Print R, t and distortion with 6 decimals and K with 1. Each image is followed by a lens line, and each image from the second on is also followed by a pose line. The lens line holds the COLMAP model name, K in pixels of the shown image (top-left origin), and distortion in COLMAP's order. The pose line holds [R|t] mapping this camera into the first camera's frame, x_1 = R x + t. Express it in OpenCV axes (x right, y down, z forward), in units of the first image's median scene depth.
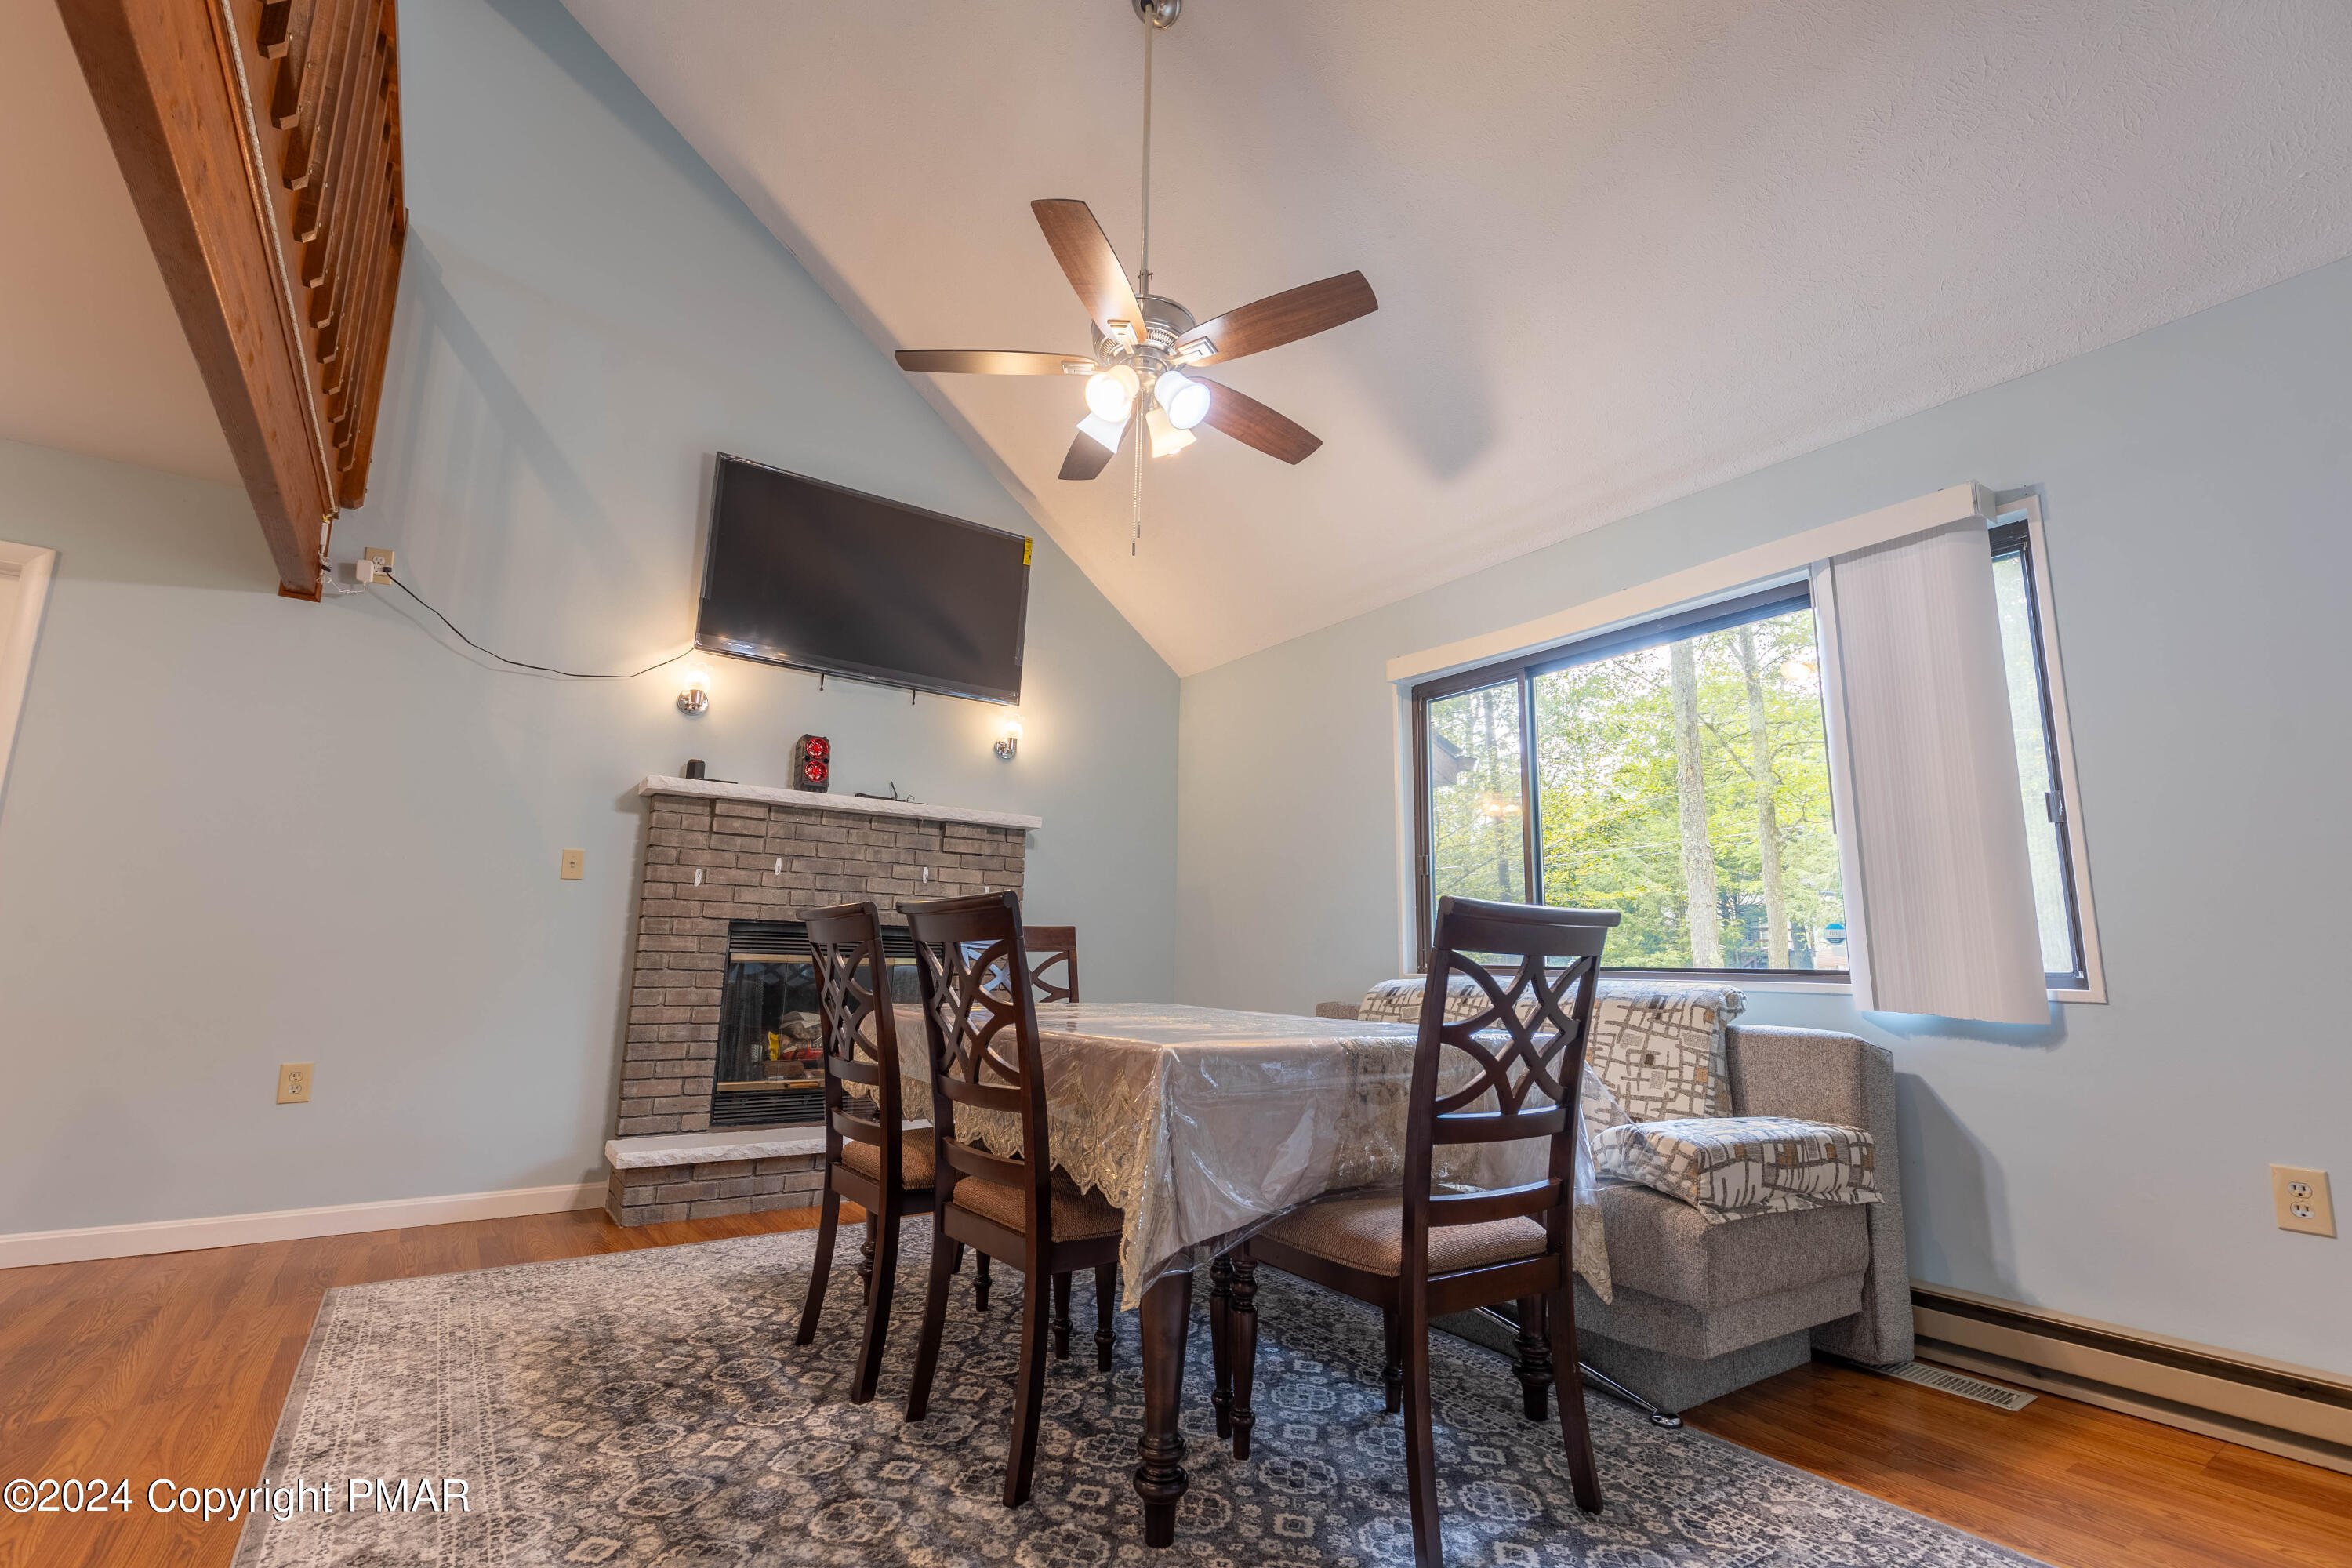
lens RADIAL K [[1051.1, 0, 1172.8], [0, 1051.1, 779.2], [0, 0, 1]] dist [0.006078, -0.000388]
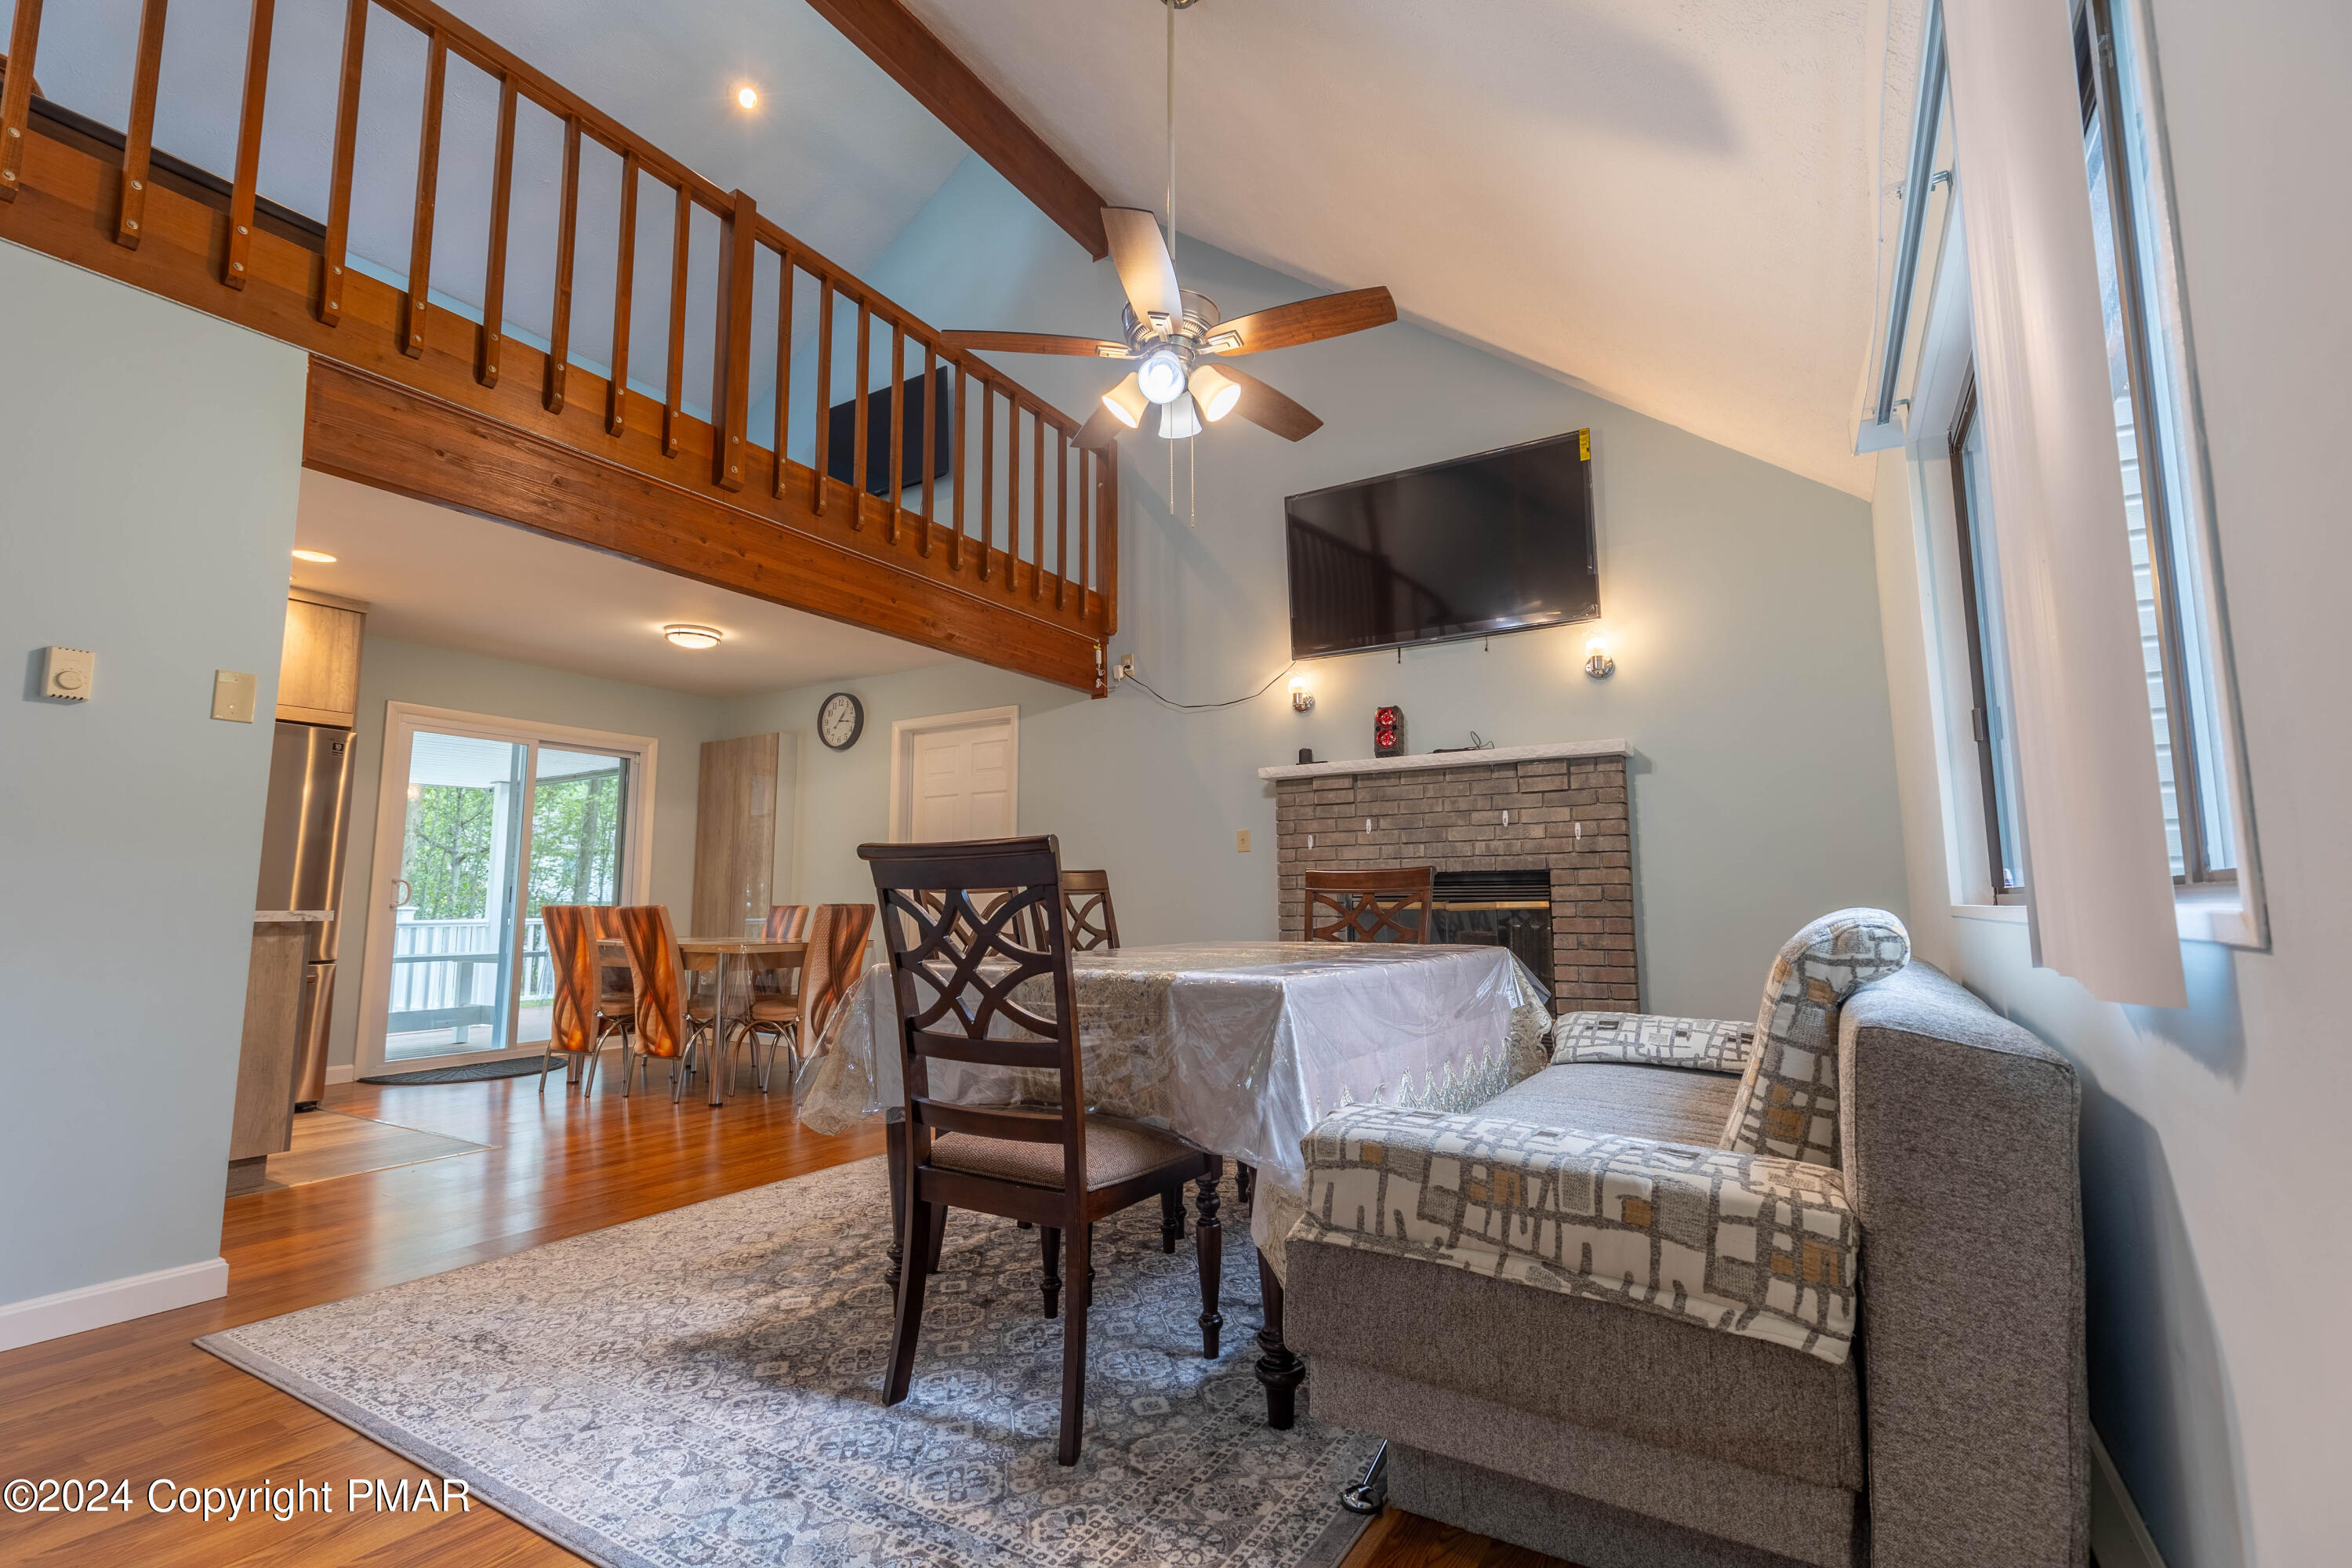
lens RADIAL K [[1065.7, 0, 1179.3], [0, 1065.7, 778.7], [0, 0, 1]] dist [0.006407, -0.000469]
pose [[0.396524, -0.132801, -0.908368, 0.622321], [0.174423, 0.982356, -0.067478, 0.075628], [0.901302, -0.131683, 0.412691, 0.344909]]
